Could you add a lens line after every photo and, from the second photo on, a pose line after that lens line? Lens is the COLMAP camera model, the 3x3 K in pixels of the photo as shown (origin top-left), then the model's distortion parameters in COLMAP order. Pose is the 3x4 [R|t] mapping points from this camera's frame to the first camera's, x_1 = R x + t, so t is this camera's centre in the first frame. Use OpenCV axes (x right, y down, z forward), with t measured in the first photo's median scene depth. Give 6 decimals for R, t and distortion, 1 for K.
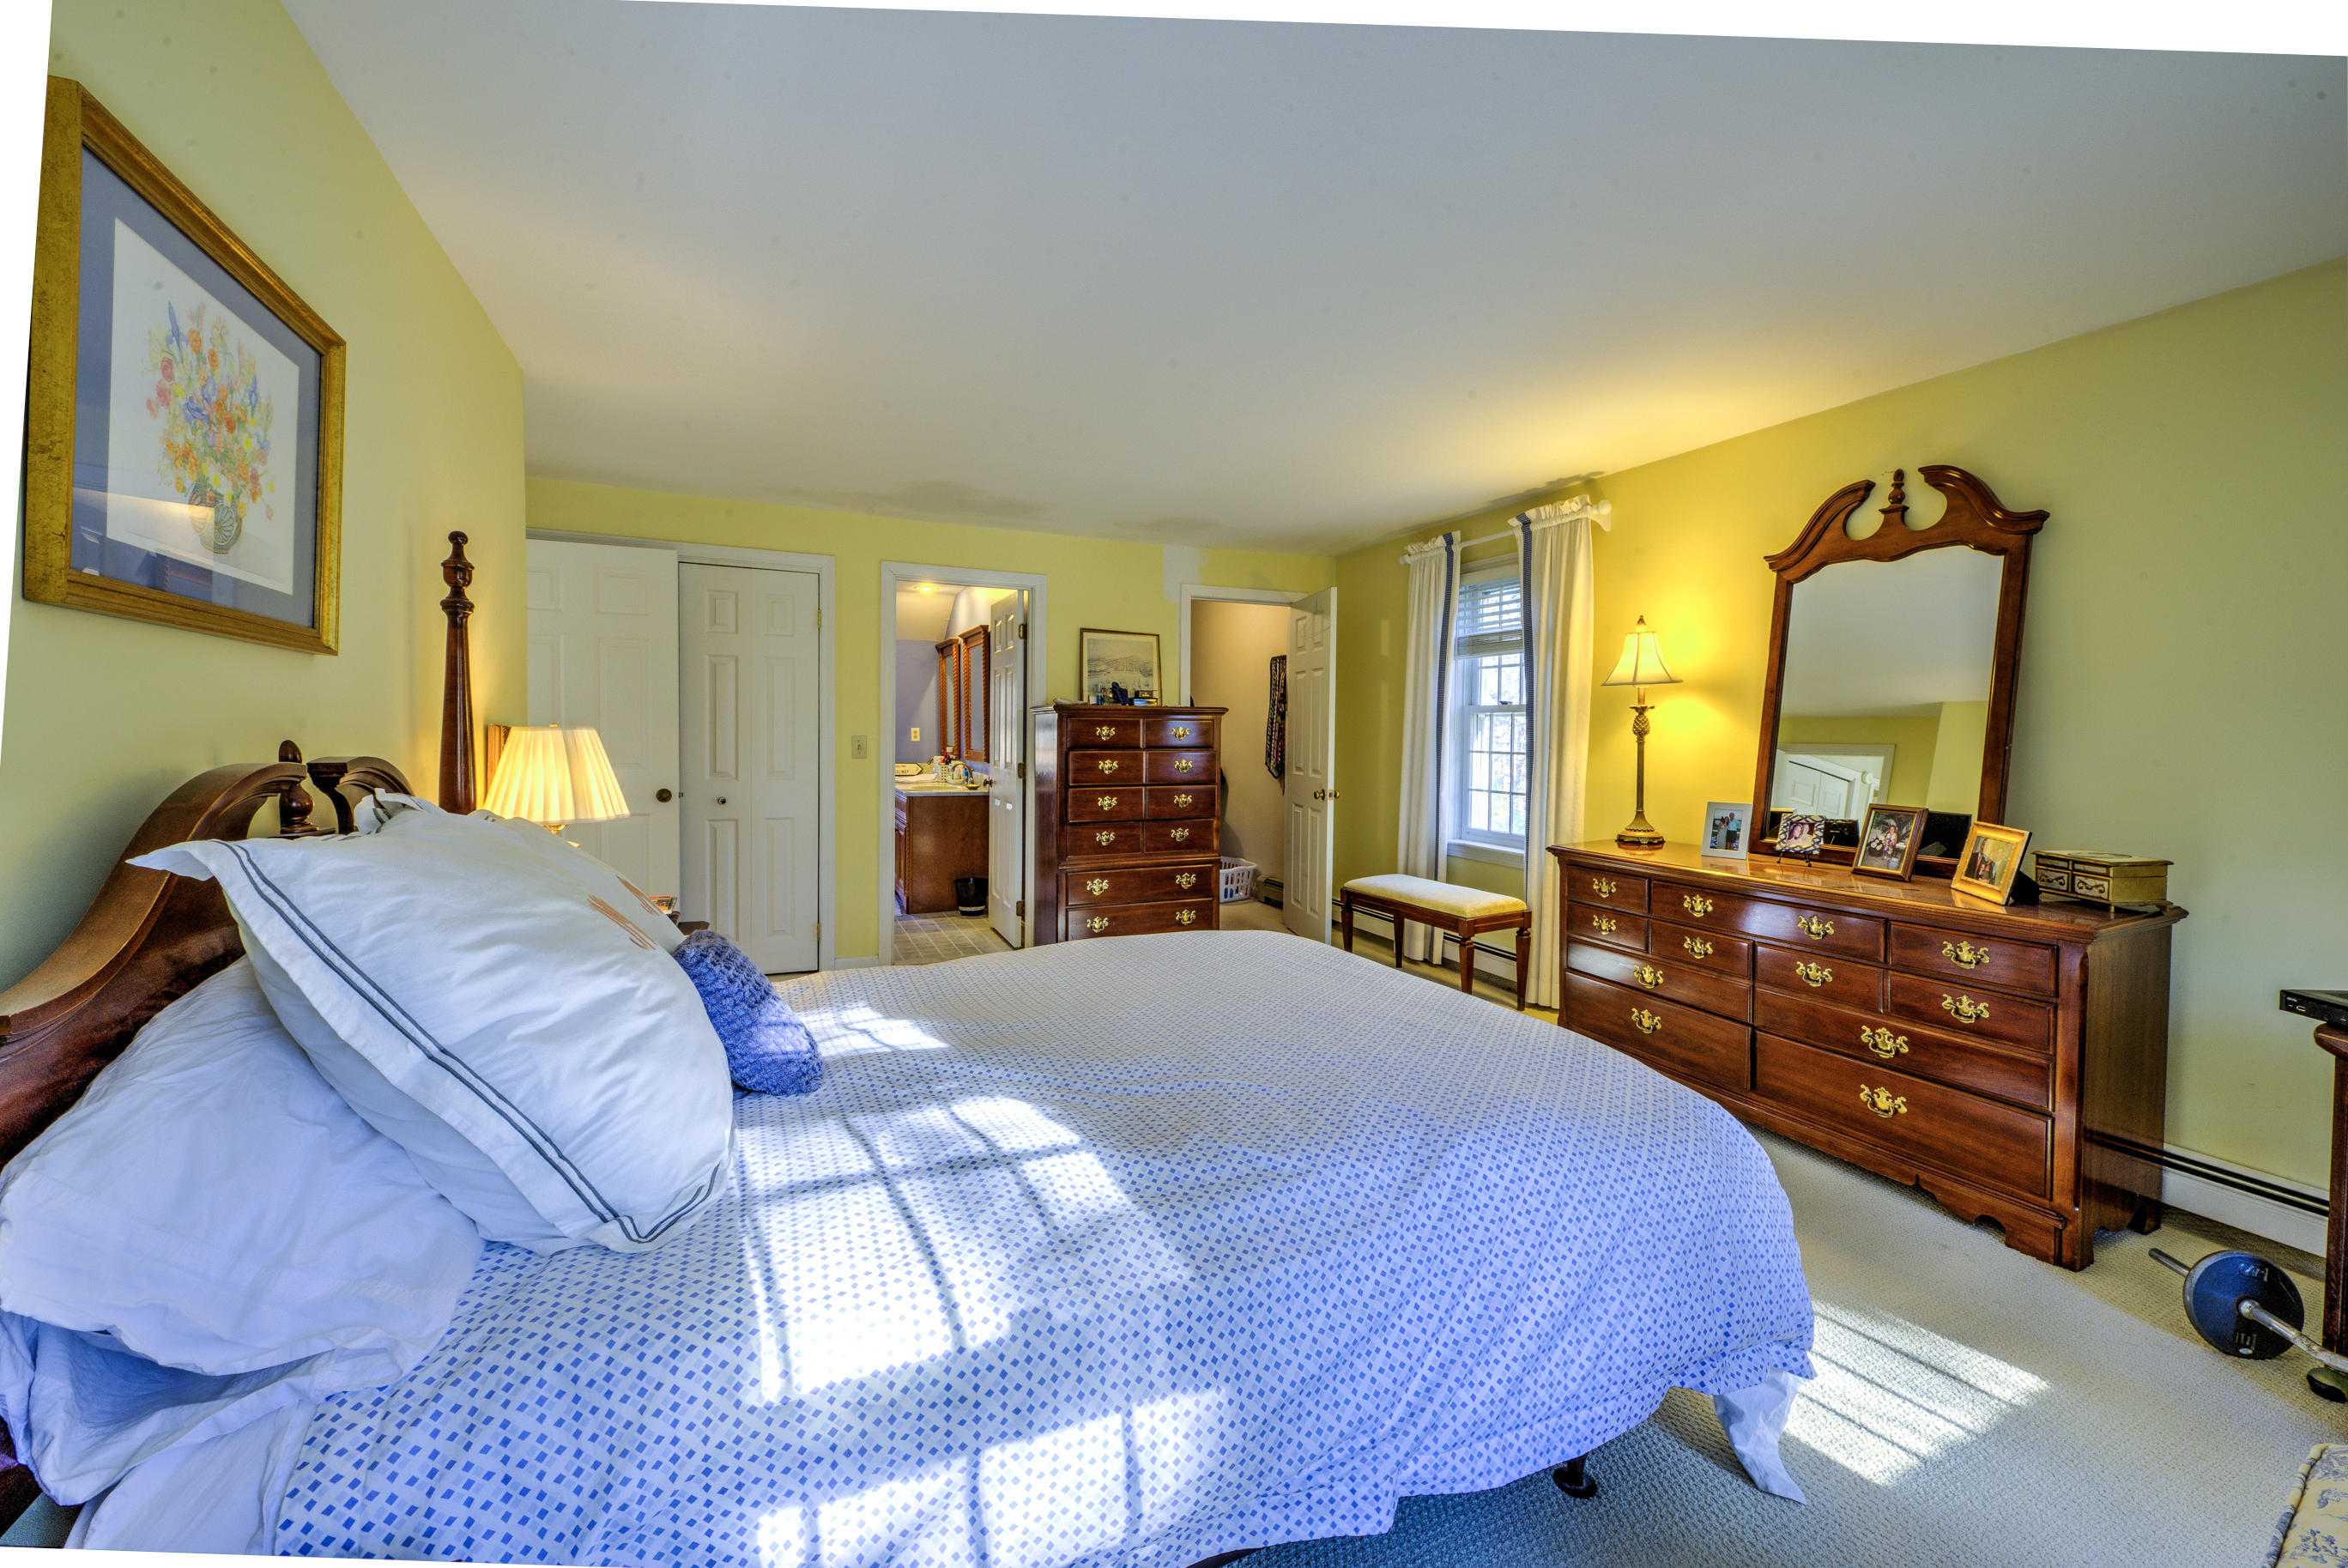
lens RADIAL K [[947.1, 0, 1190.5], [0, 947.1, 756.6], [0, 0, 1]] dist [0.002567, -0.000385]
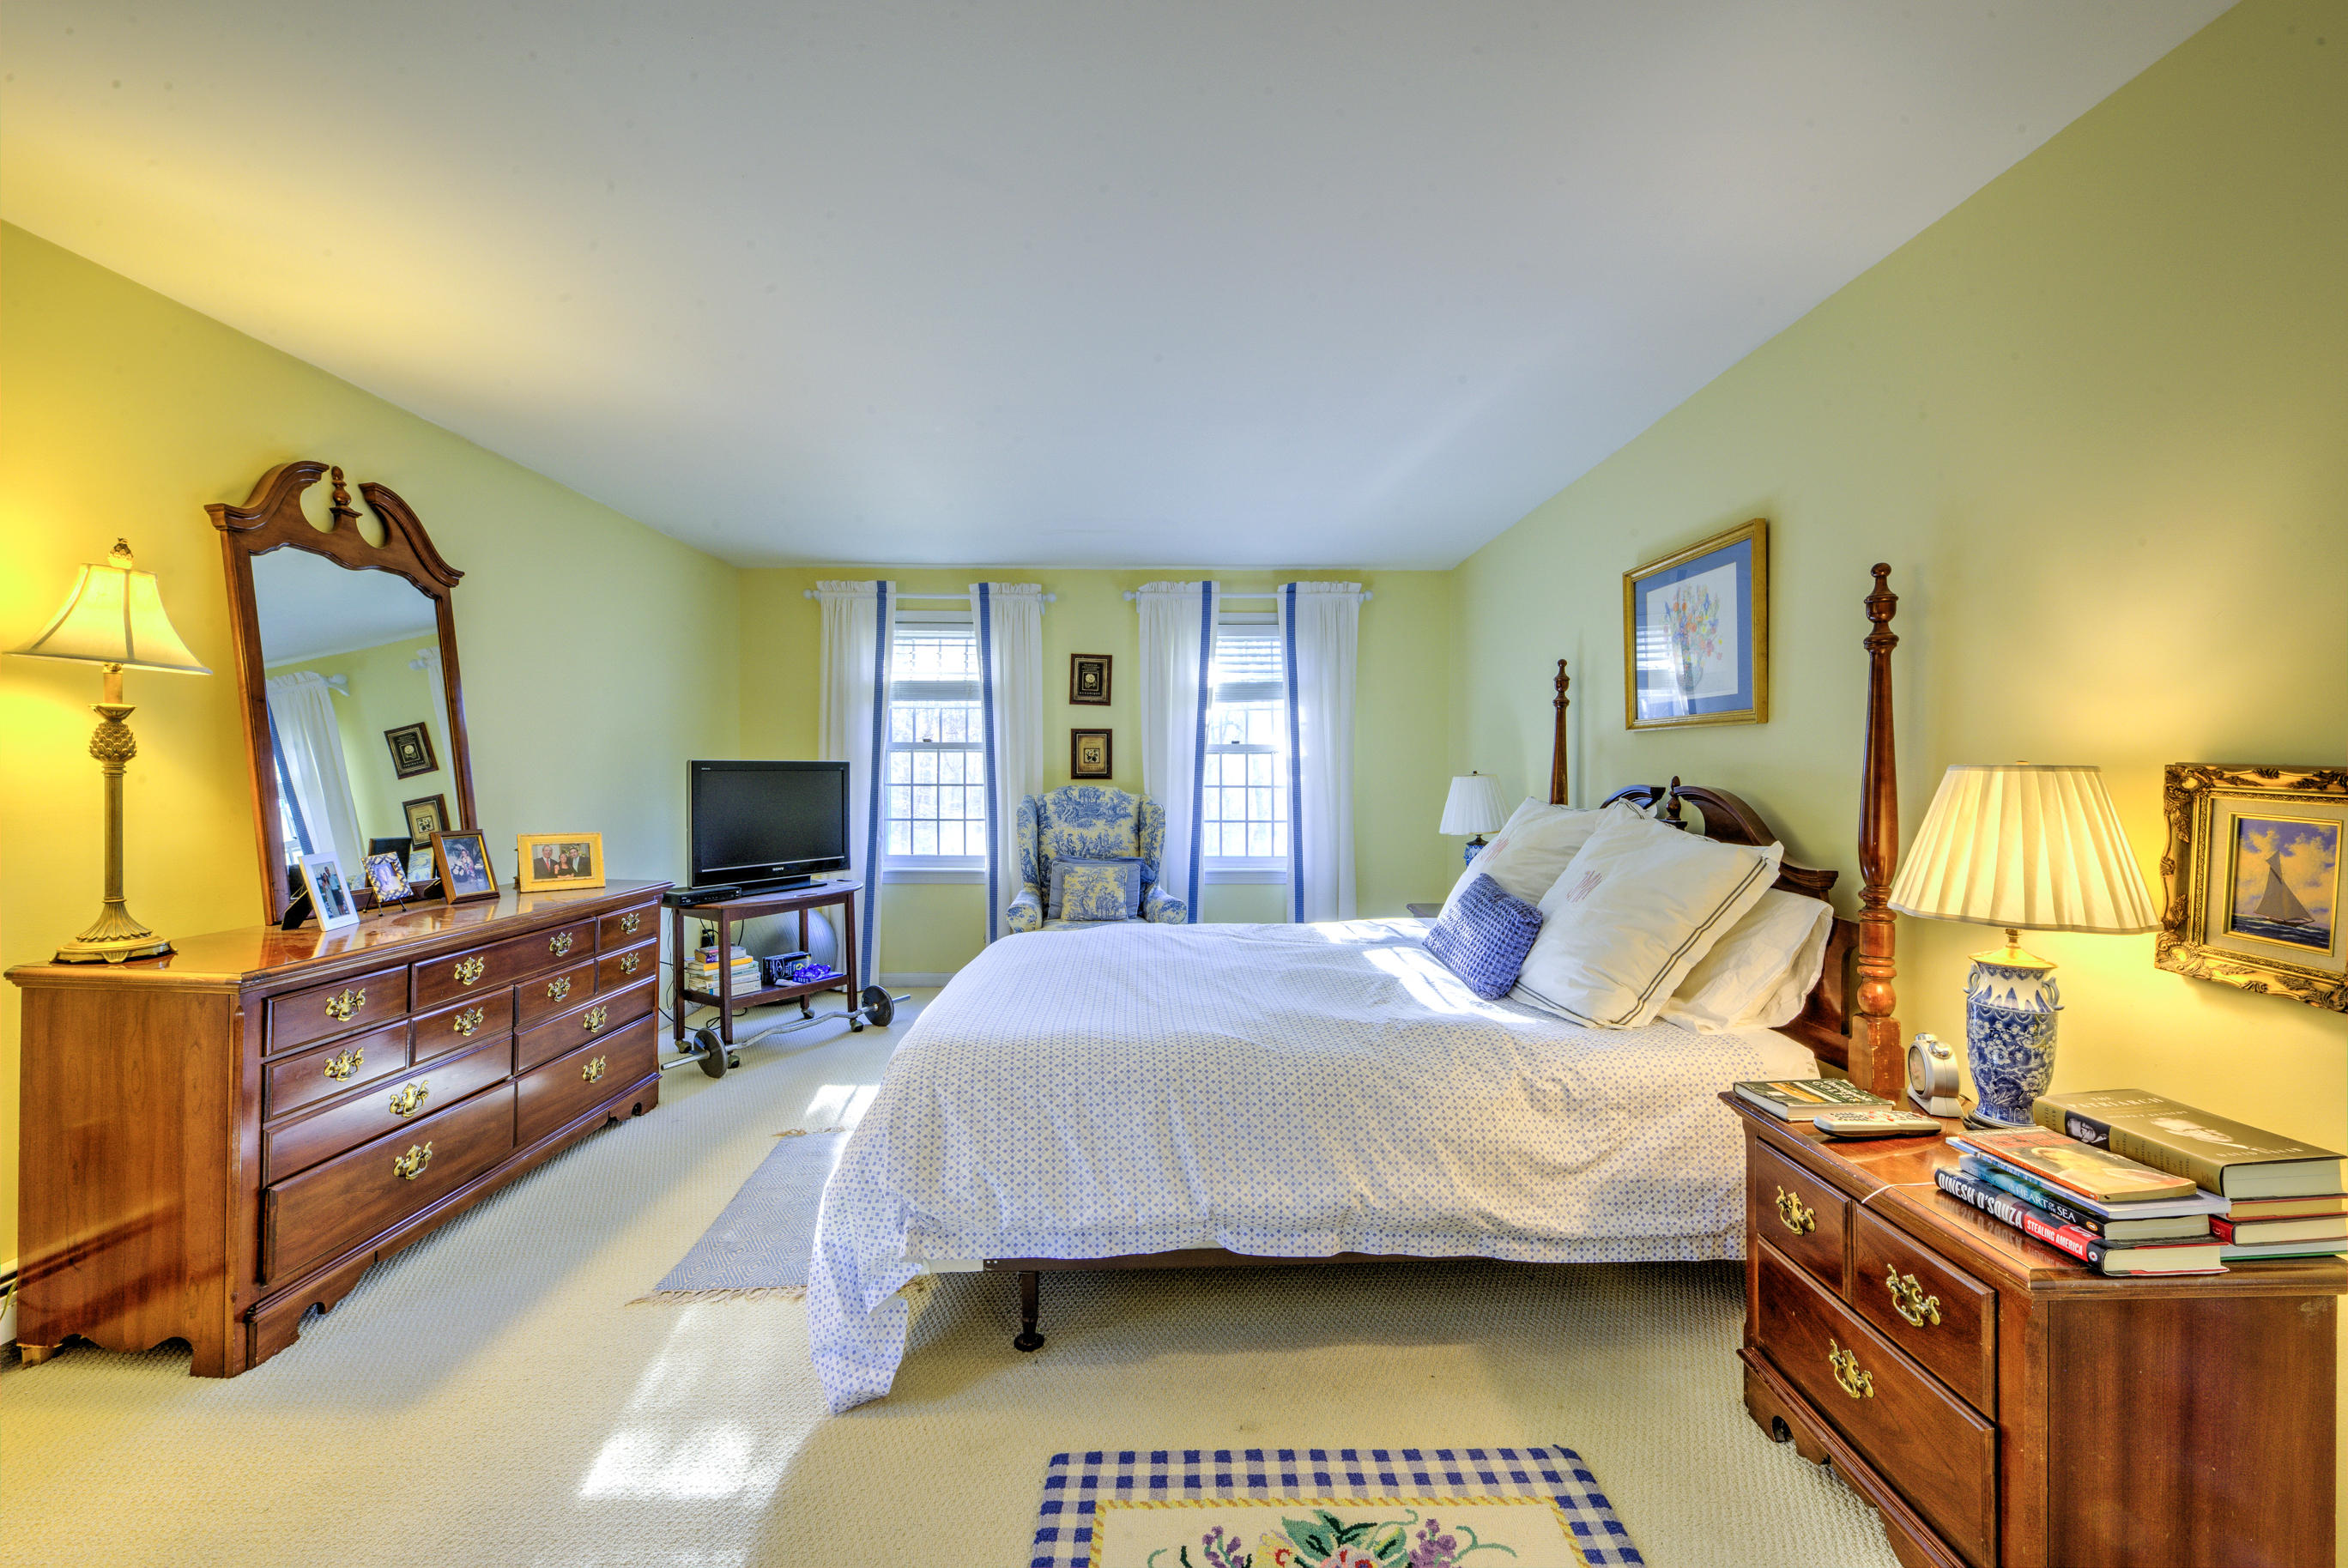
lens RADIAL K [[947.1, 0, 1190.5], [0, 947.1, 756.6], [0, 0, 1]] dist [0.002567, -0.000385]
pose [[-0.917288, -0.005309, 0.398189, -0.371406], [-0.000065, 0.999913, 0.013181, -0.039185], [-0.398225, 0.012065, -0.917209, 1.566485]]
